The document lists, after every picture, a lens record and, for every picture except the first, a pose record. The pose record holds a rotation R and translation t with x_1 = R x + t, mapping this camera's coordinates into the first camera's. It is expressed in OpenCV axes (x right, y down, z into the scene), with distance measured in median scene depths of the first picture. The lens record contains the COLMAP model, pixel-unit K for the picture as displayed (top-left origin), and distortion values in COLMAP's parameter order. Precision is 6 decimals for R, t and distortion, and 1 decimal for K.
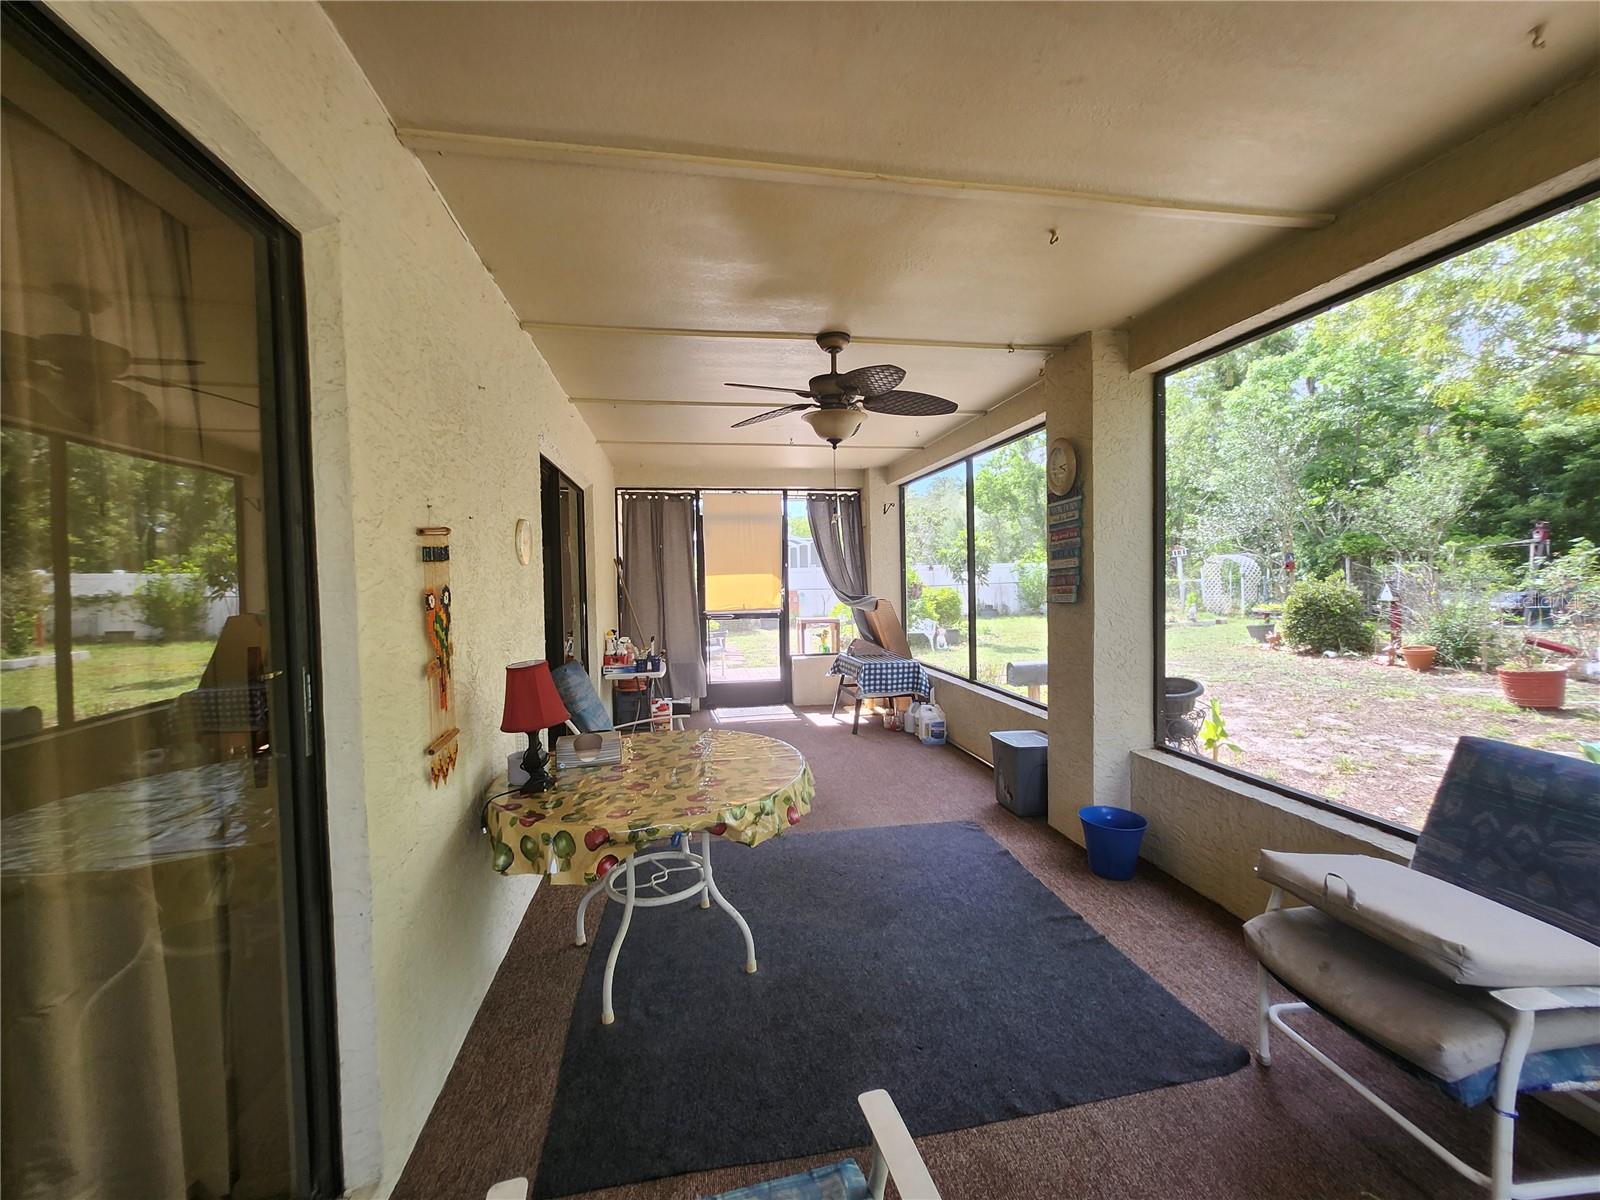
lens RADIAL K [[627.9, 0, 798.5], [0, 627.9, 597.6], [0, 0, 1]] dist [0.003486, 0.000137]
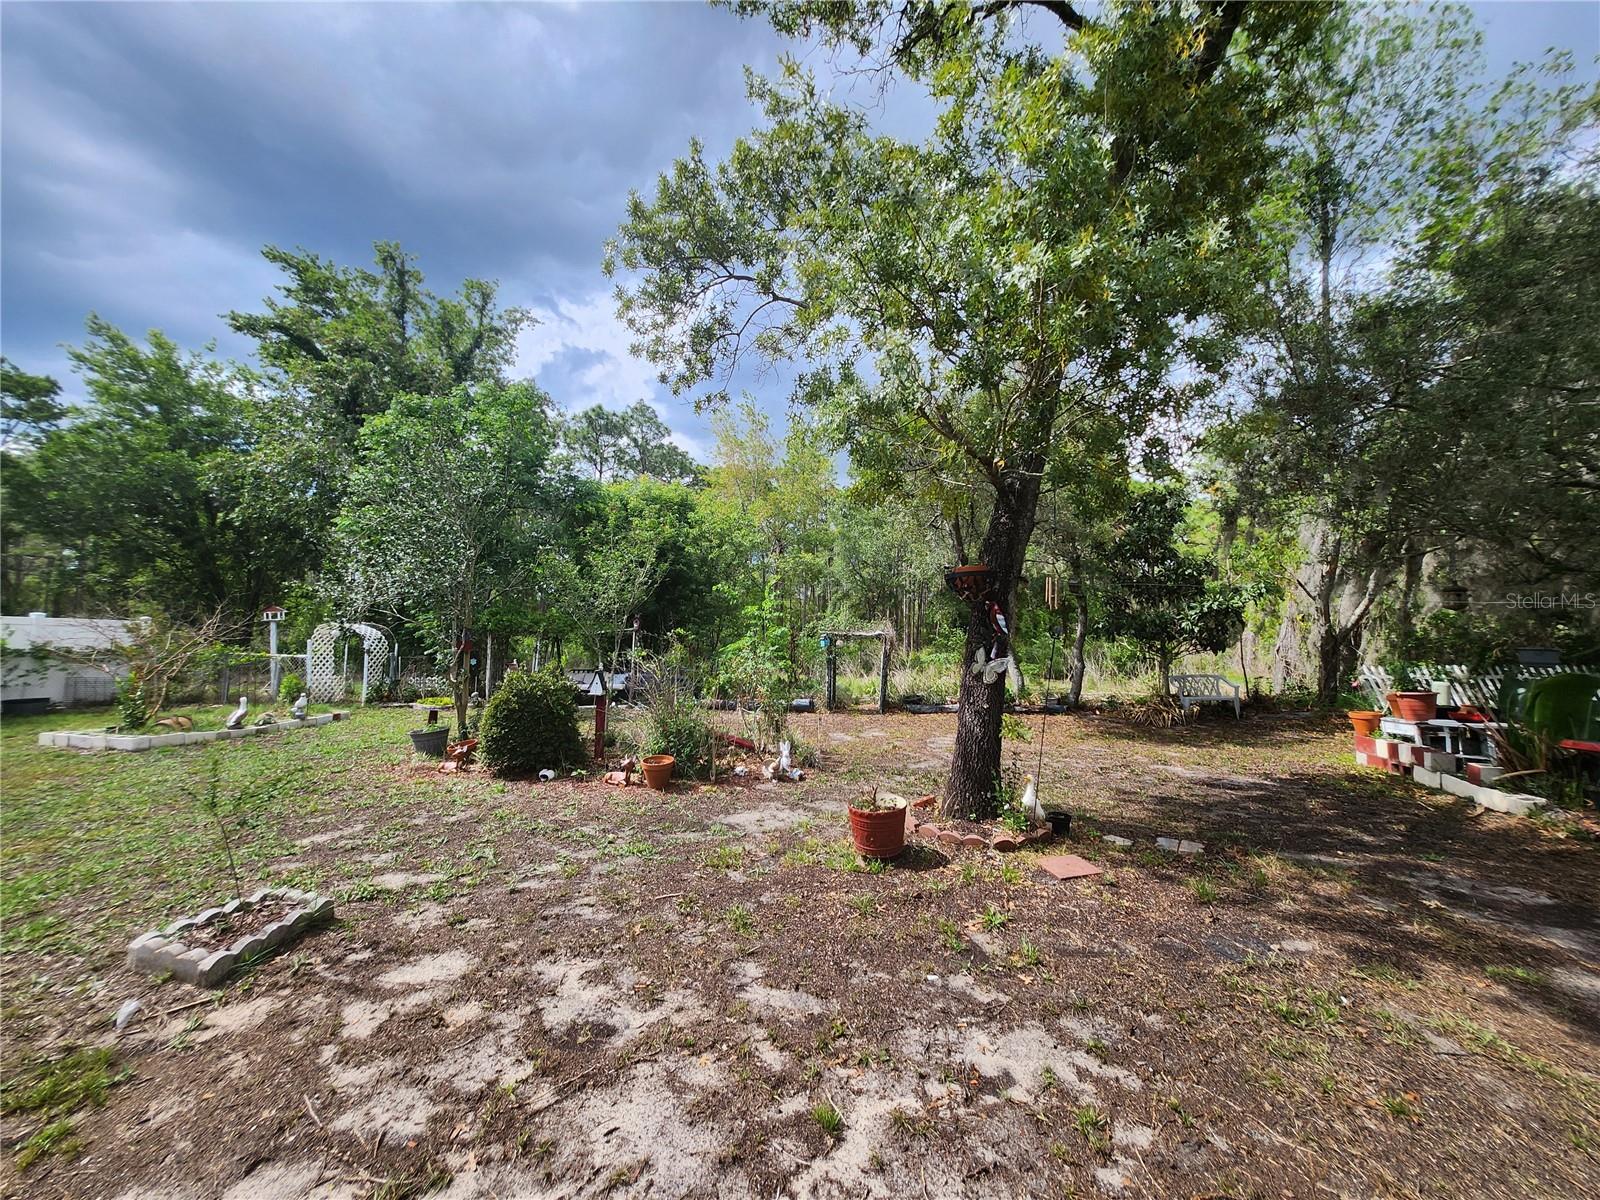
lens RADIAL K [[627.9, 0, 800.2], [0, 627.9, 597.6], [0, 0, 1]] dist [0.003486, 0.000137]
pose [[0.293618, 0.105184, 0.950118, 0.199680], [0.001276, 0.993884, -0.110424, -0.023862], [-0.955922, 0.033635, 0.291688, 0.433128]]
